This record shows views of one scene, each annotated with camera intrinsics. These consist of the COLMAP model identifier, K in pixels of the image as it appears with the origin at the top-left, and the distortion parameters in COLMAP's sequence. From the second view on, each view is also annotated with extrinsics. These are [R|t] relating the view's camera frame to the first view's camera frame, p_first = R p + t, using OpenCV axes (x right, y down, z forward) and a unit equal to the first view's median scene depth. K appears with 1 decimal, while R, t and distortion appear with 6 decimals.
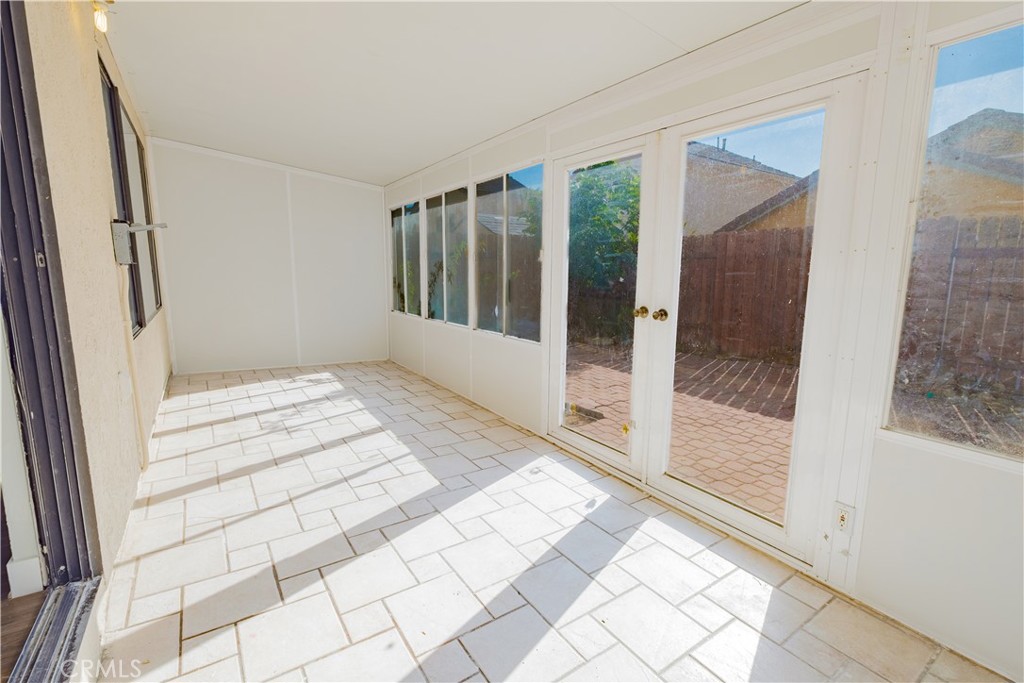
lens RADIAL K [[456.3, 0, 504.9], [0, 456.3, 334.2], [0, 0, 1]] dist [0.000522, -0.000224]
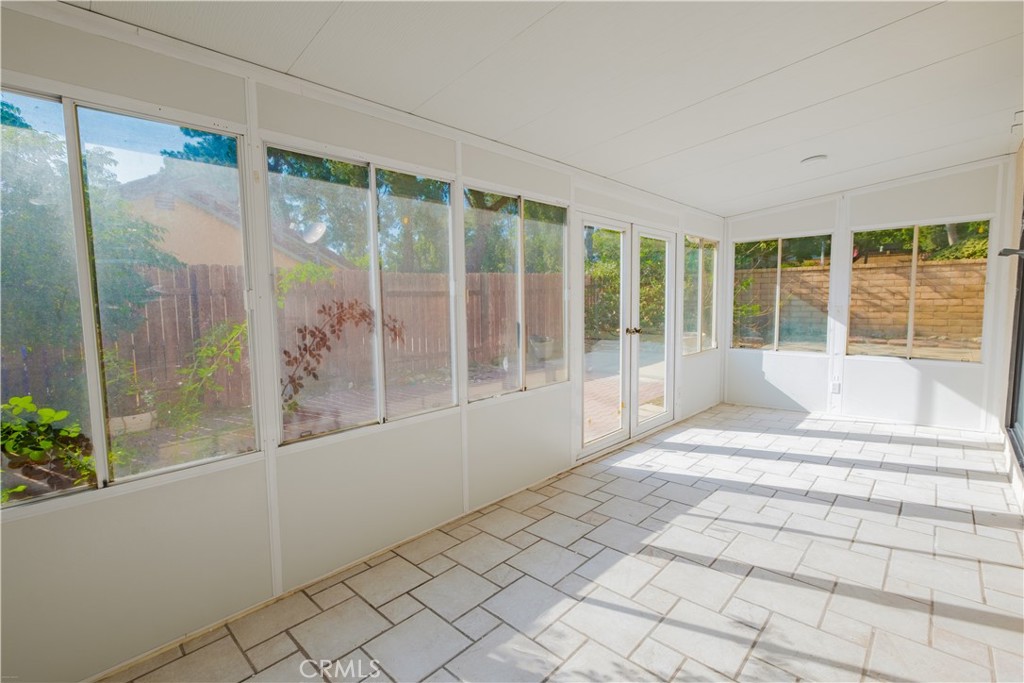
lens RADIAL K [[450.7, 0, 506.8], [0, 450.7, 335.4], [0, 0, 1]] dist [-0.001304, -0.001148]
pose [[-0.203623, -0.083552, 0.975478, -0.988244], [0.150109, 0.981907, 0.115436, -0.242751], [-0.967474, 0.169933, -0.187397, 1.471230]]
